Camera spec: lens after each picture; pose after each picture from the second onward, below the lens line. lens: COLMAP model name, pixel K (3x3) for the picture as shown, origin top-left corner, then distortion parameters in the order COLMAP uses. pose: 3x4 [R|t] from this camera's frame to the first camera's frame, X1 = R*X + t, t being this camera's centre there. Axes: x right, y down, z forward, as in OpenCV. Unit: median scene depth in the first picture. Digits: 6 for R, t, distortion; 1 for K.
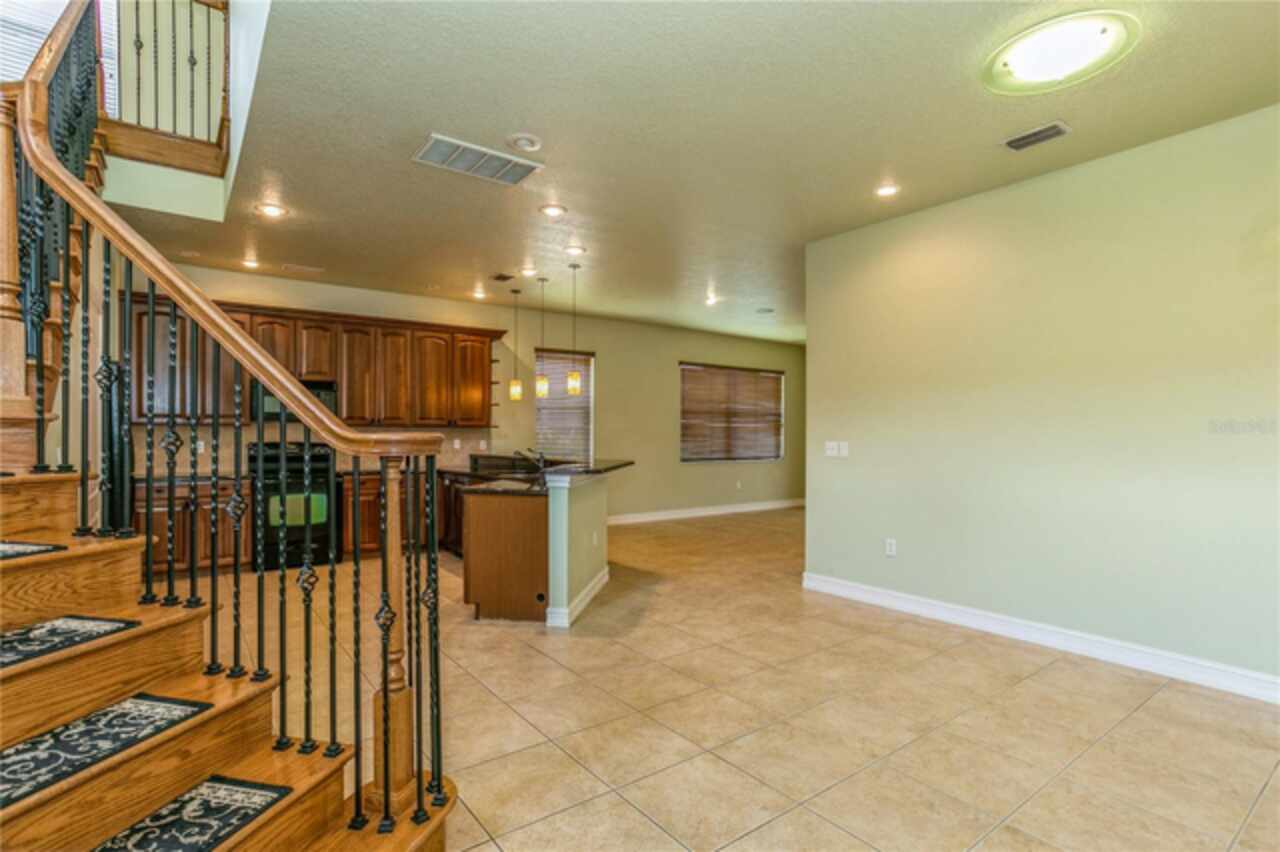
lens RADIAL K [[610.0, 0, 614.1], [0, 610.0, 445.5], [0, 0, 1]] dist [0.003848, 0.002661]
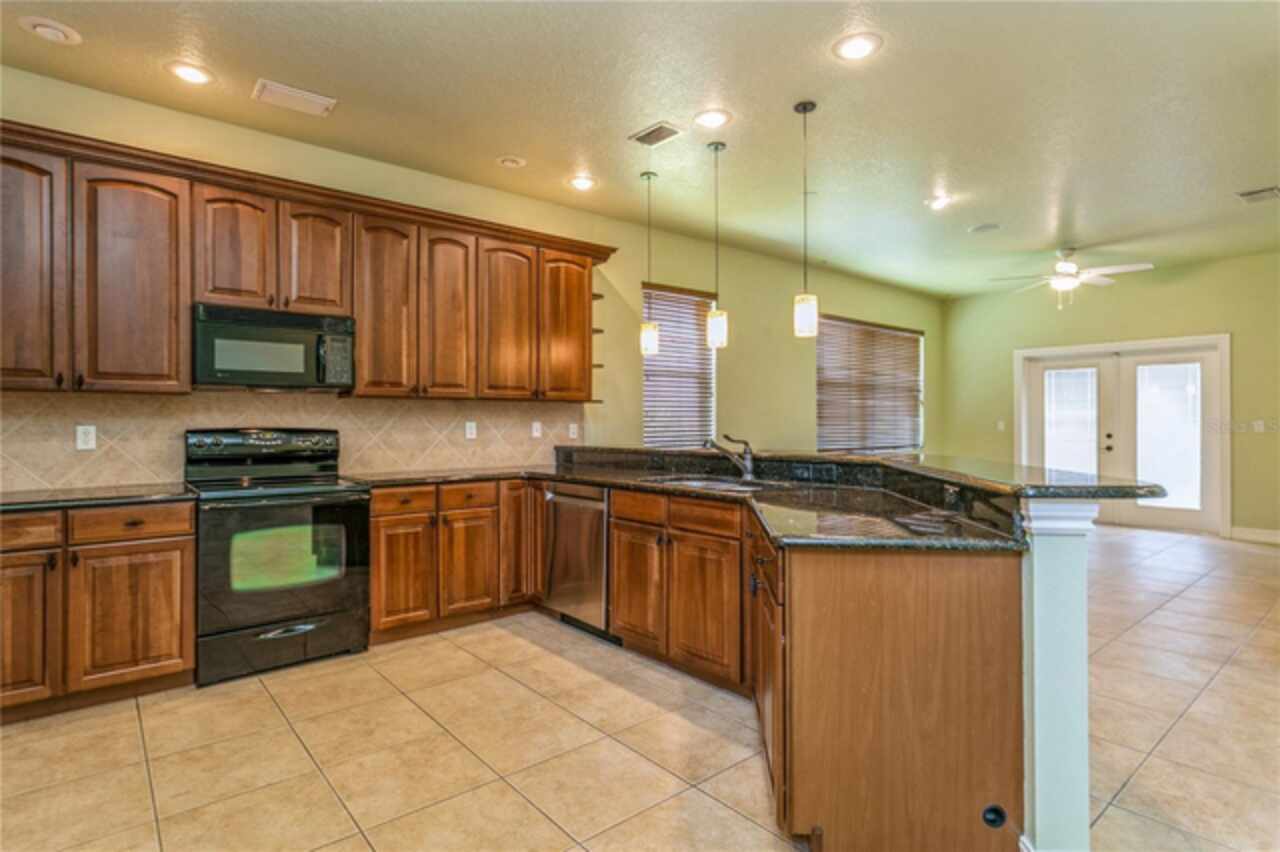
lens RADIAL K [[666.0, 0, 648.4], [0, 666.0, 423.5], [0, 0, 1]] dist [0.008816, 0.000669]
pose [[0.996073, -0.008199, 0.088157, -0.210814], [0.009555, 0.999842, -0.014975, 0.002437], [-0.088020, 0.015759, 0.995994, 0.328064]]
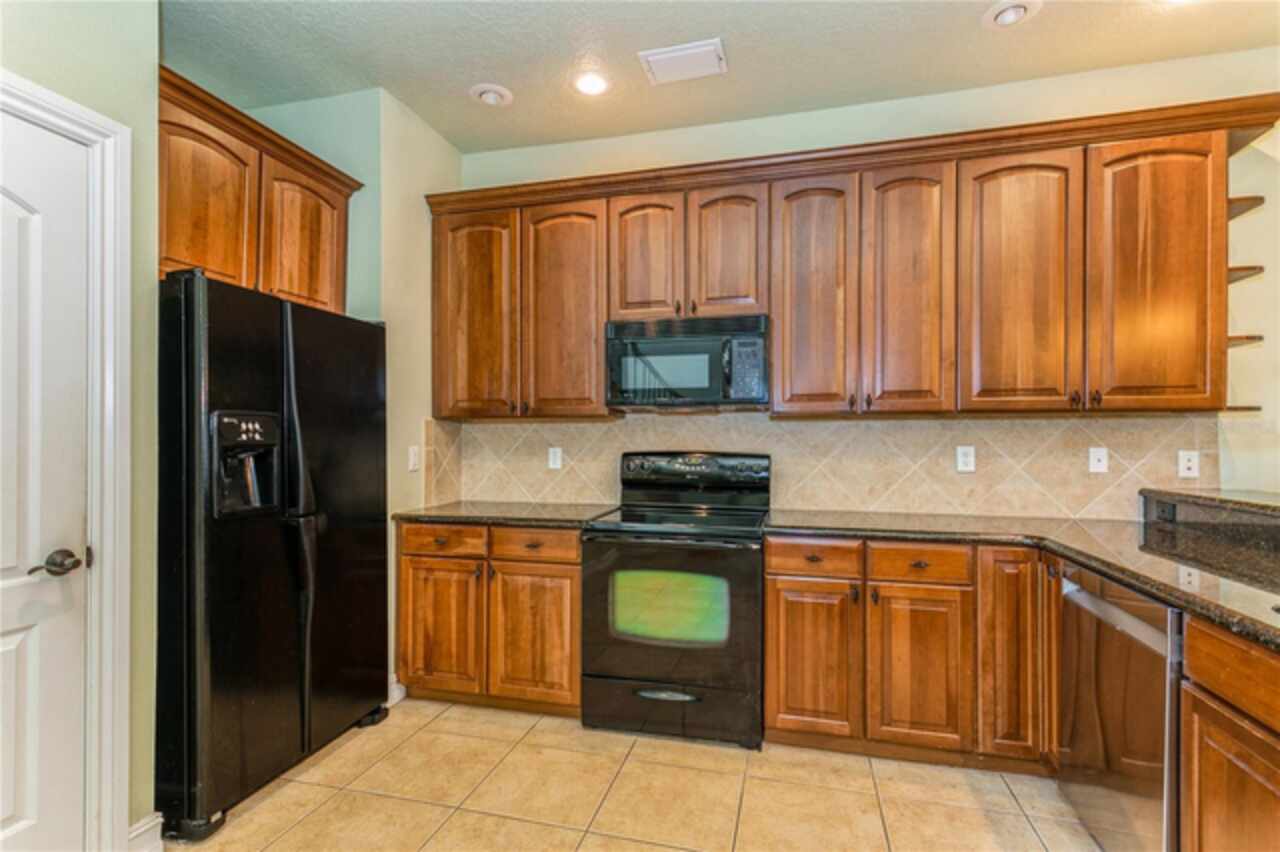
lens RADIAL K [[610.0, 0, 638.5], [0, 610.0, 438.6], [0, 0, 1]] dist [0.003848, 0.002661]
pose [[0.638769, -0.005608, -0.769378, -0.155780], [-0.011769, 0.999785, -0.017058, -0.006213], [0.769308, 0.019951, 0.638566, 0.568967]]
